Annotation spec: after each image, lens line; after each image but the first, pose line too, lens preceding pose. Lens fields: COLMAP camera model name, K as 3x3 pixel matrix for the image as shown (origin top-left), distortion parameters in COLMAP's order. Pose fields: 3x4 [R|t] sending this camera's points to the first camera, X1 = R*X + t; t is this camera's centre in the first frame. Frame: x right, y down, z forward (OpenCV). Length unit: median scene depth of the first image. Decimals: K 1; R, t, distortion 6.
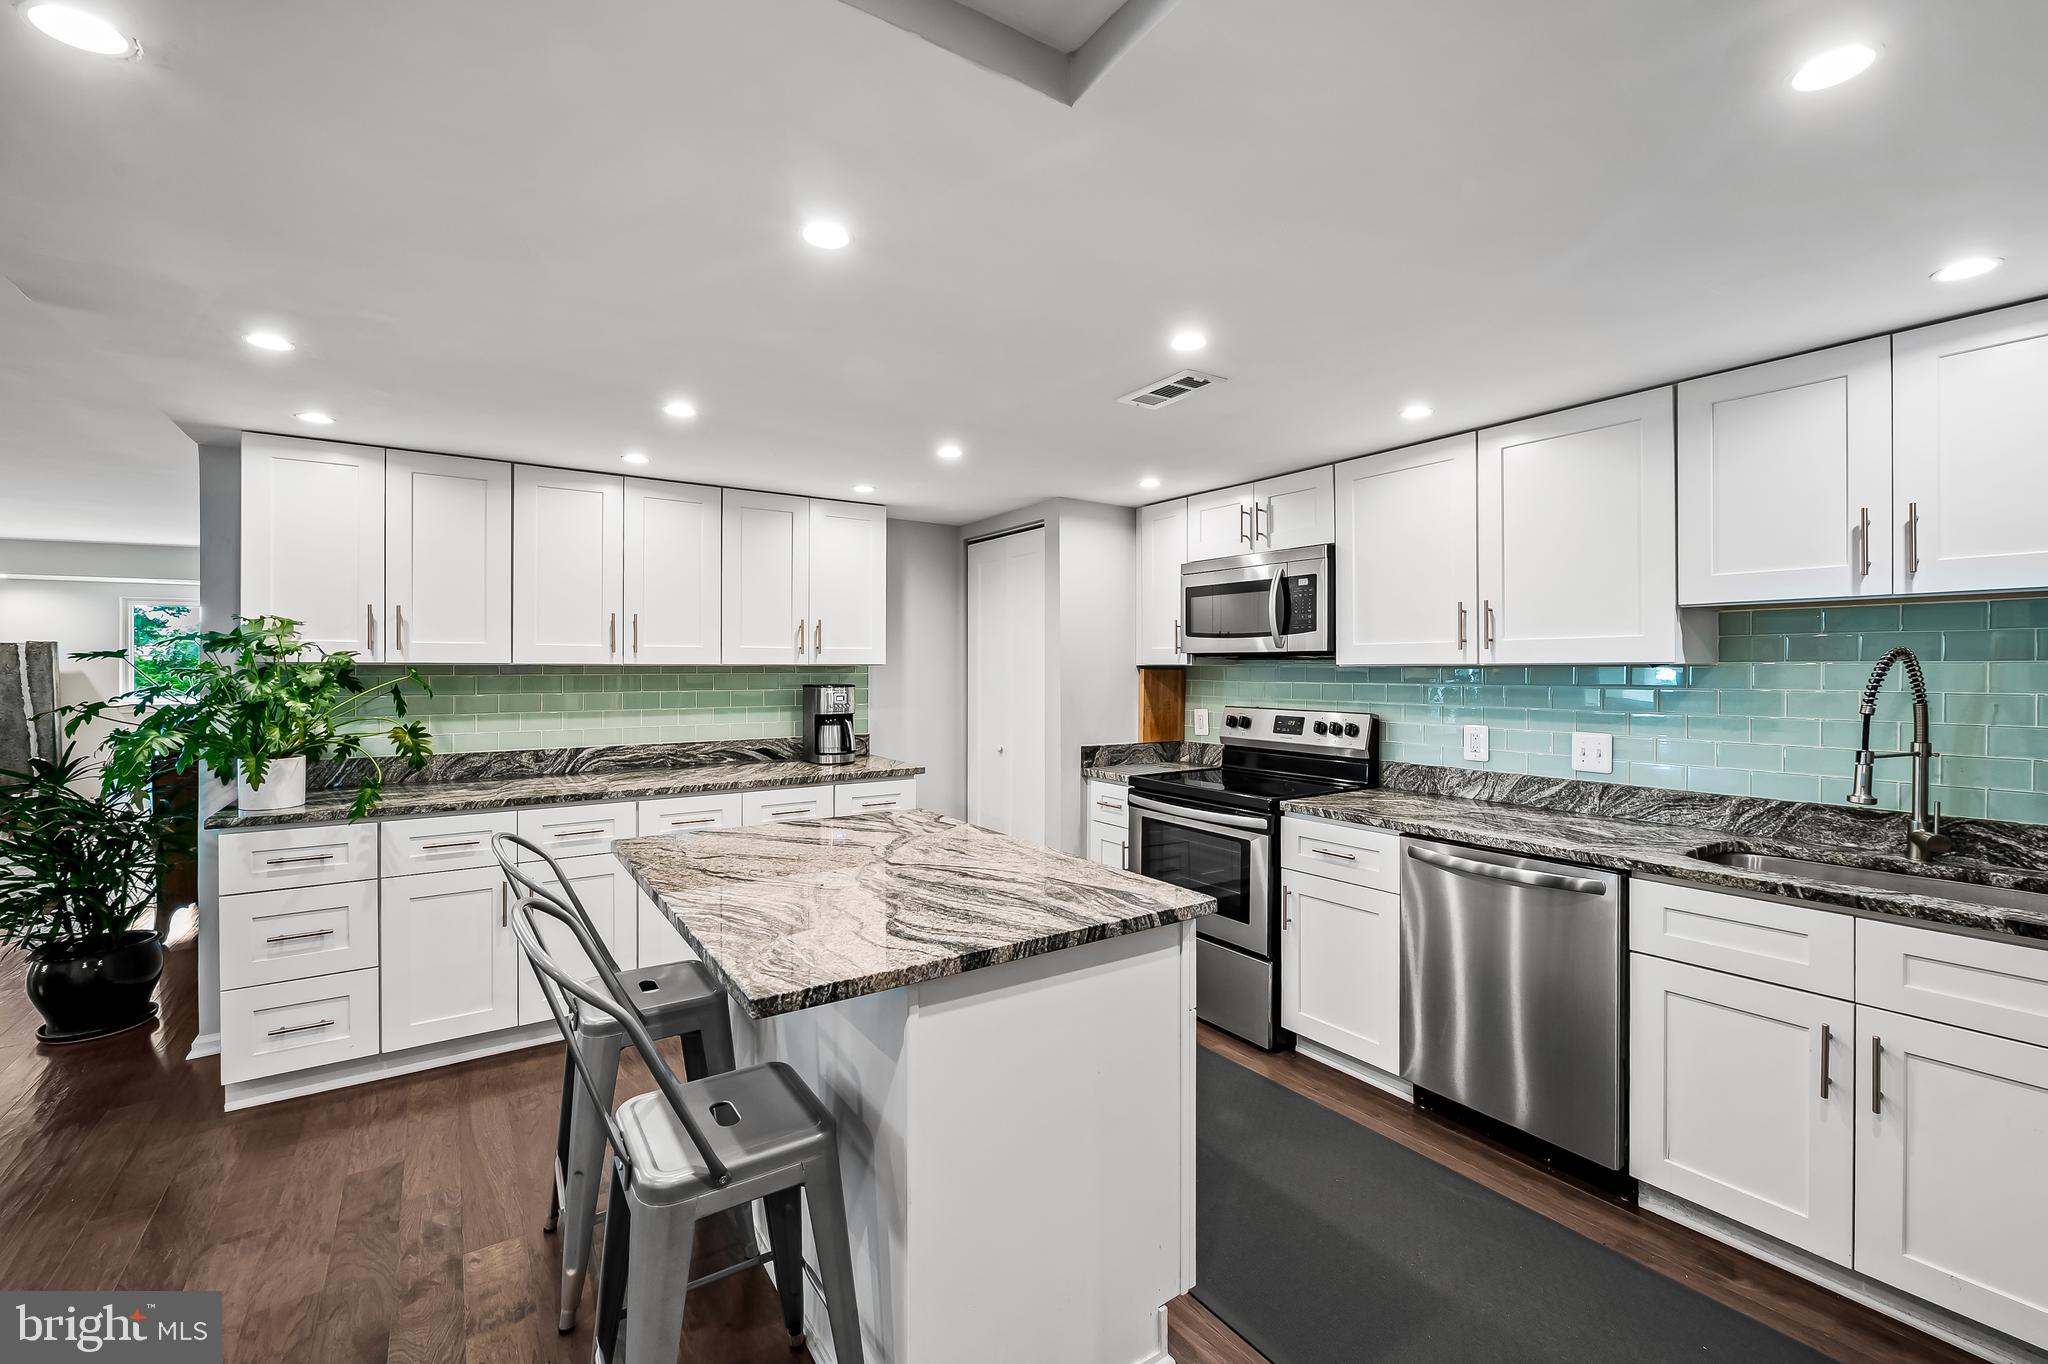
lens RADIAL K [[834.9, 0, 1019.3], [0, 834.9, 670.1], [0, 0, 1]] dist [-0.009256, -0.001456]
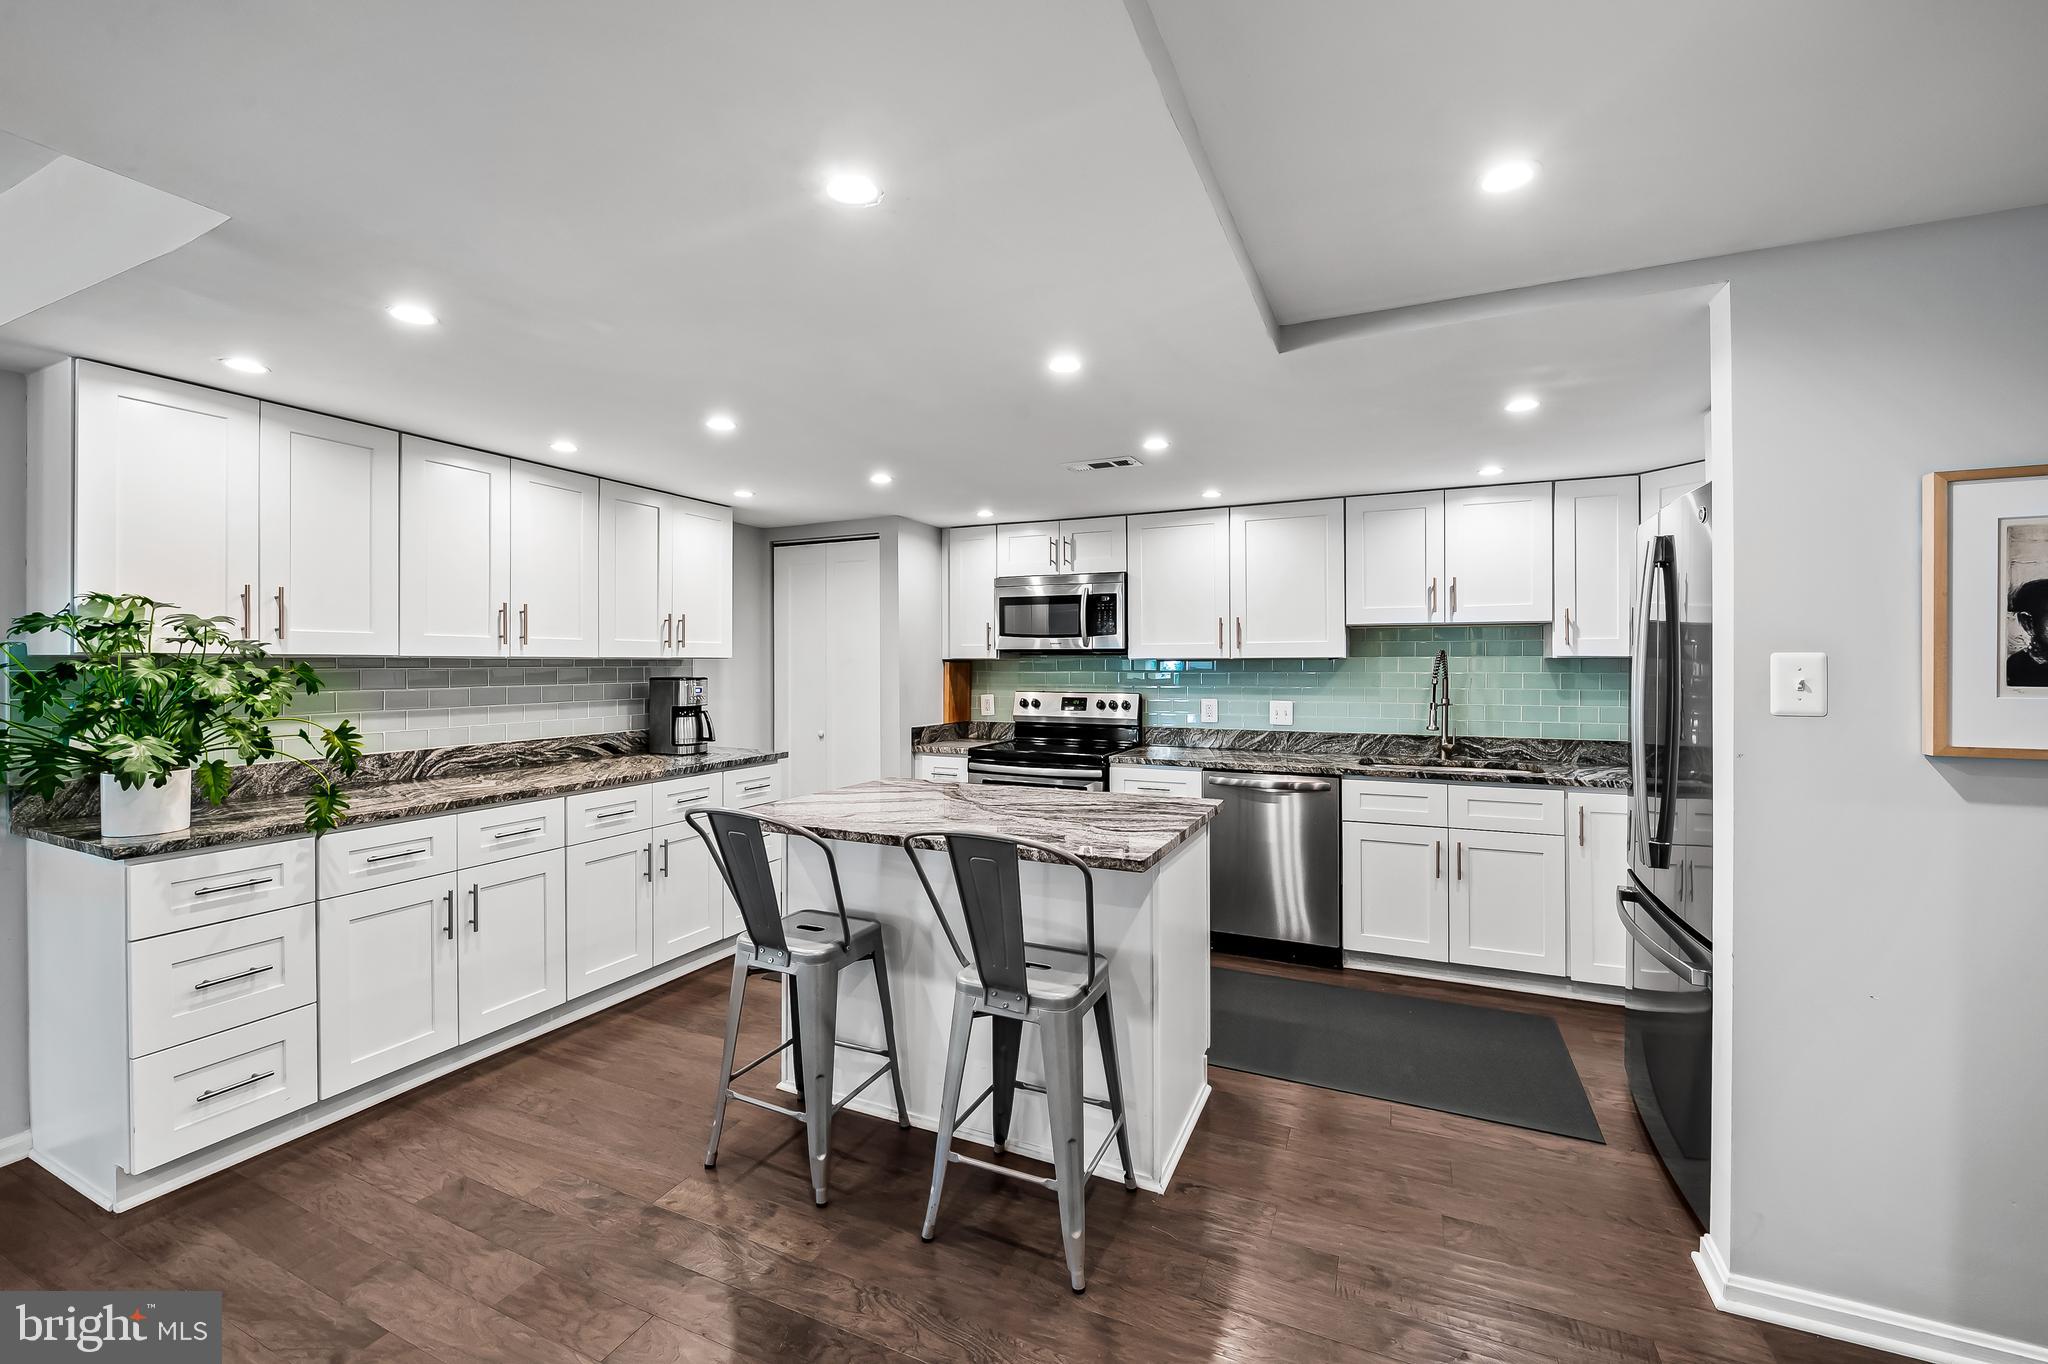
lens RADIAL K [[834.9, 0, 992.9], [0, 834.9, 666.9], [0, 0, 1]] dist [-0.009256, -0.001456]
pose [[0.863113, -0.003352, 0.505000, -0.560747], [0.002801, 0.999994, 0.001852, 0.004473], [-0.505004, -0.000184, 0.863117, -0.106760]]
